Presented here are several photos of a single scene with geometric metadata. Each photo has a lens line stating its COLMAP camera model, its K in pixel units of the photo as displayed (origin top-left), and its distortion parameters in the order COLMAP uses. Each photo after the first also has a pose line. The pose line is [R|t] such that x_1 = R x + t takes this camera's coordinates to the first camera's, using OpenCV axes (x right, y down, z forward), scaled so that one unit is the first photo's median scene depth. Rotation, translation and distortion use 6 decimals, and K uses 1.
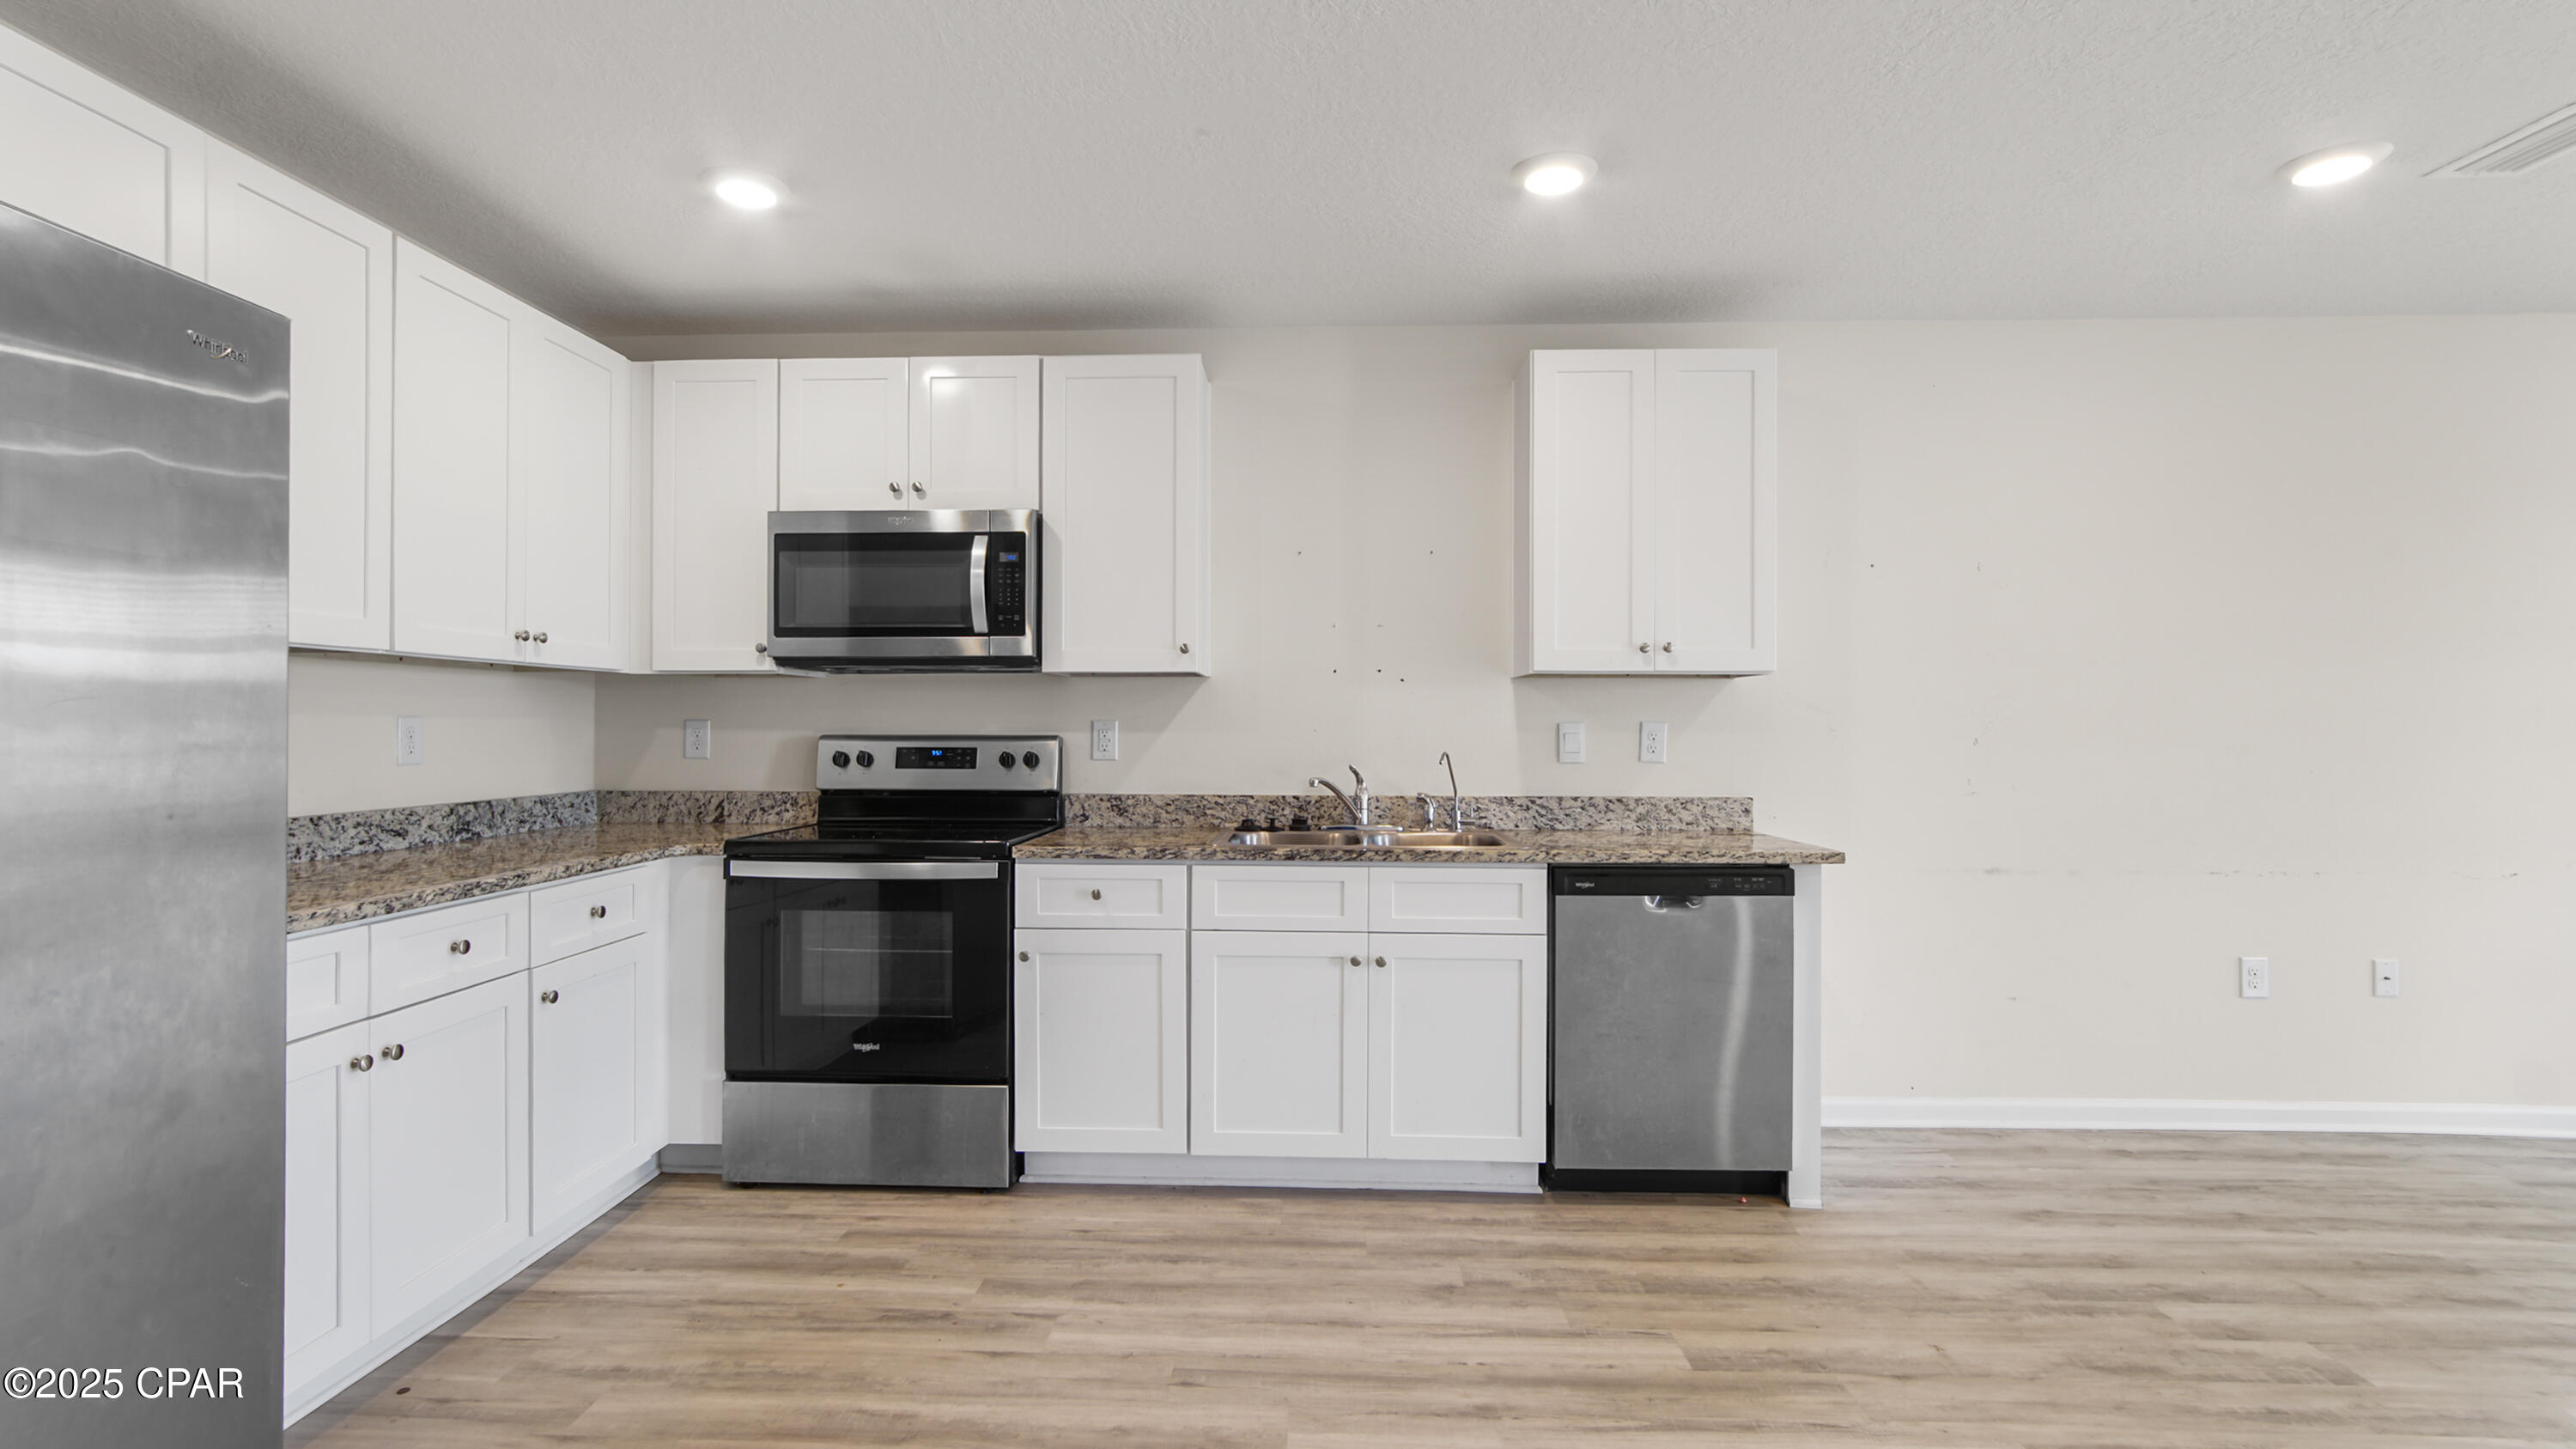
lens RADIAL K [[1186.5, 0, 1288.0], [0, 1186.5, 724.5], [0, 0, 1]] dist [-0.017926, 0.008825]
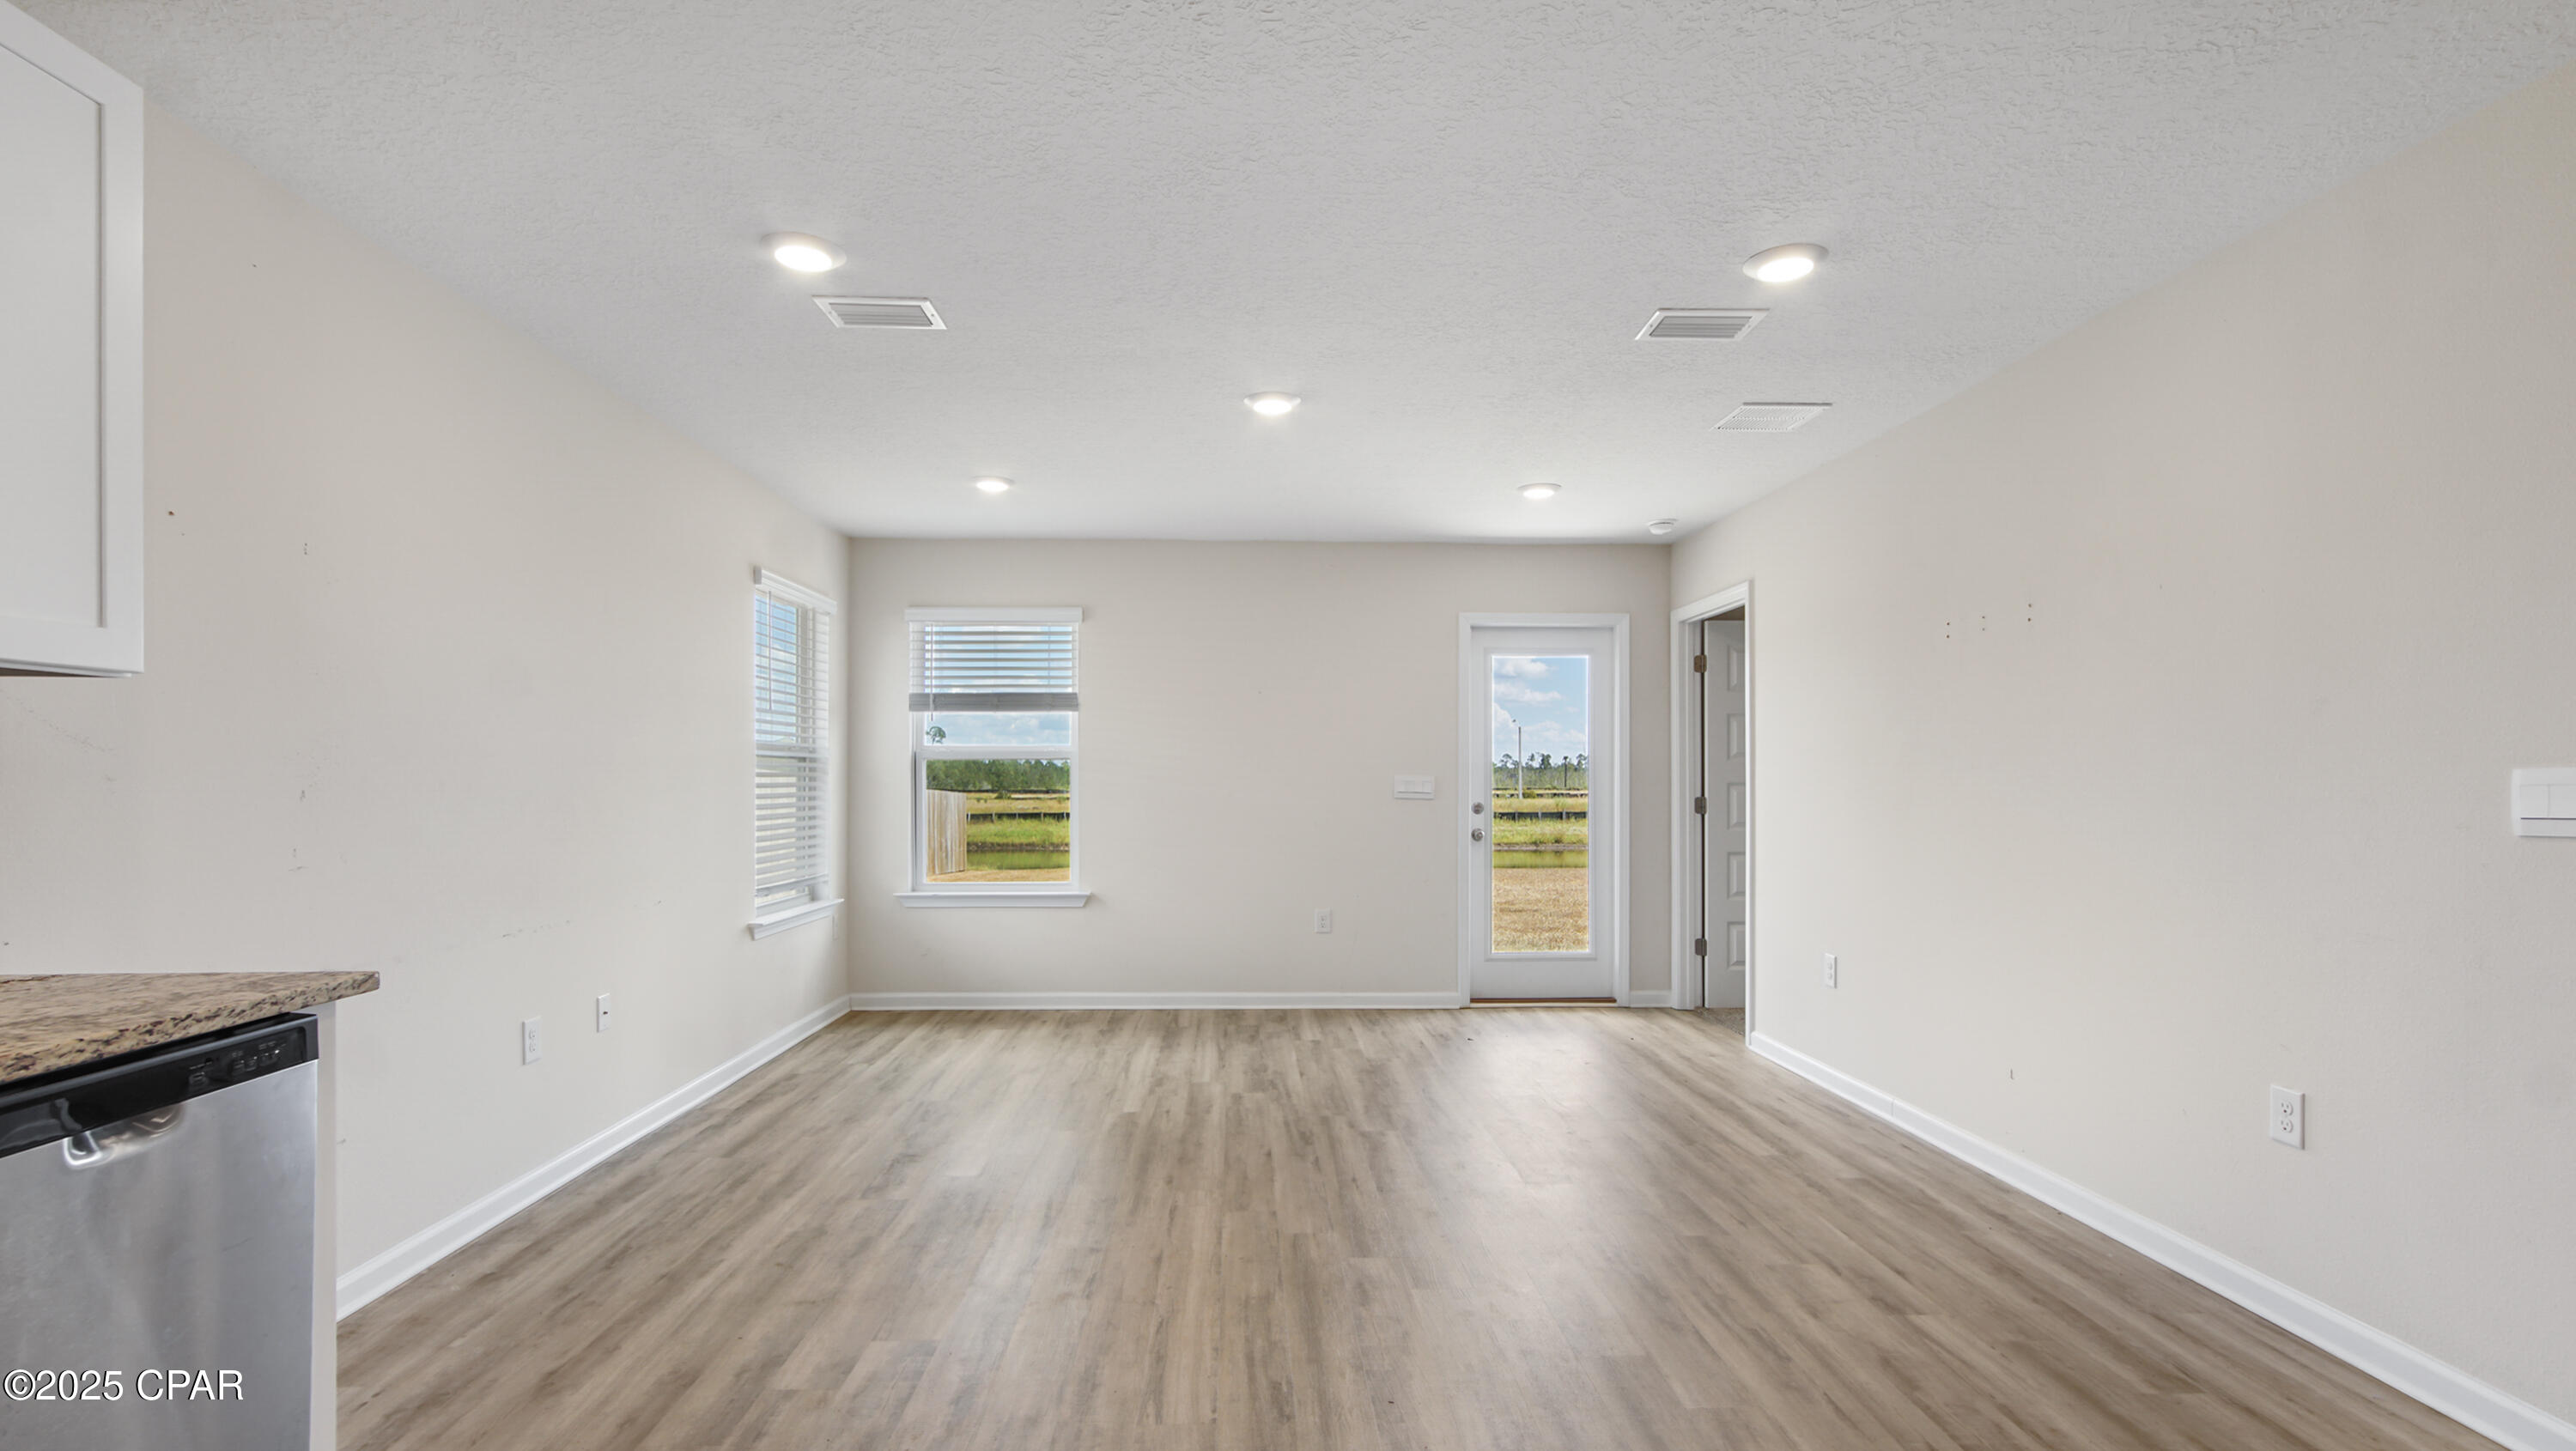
lens RADIAL K [[1173.9, 0, 1282.1], [0, 1173.9, 785.4], [0, 0, 1]] dist [-0.016009, 0.008452]
pose [[-0.069580, -0.008758, 0.997538, -0.185219], [-0.000060, 0.999961, 0.008775, 0.003019], [-0.997576, 0.000551, -0.069577, 0.561588]]
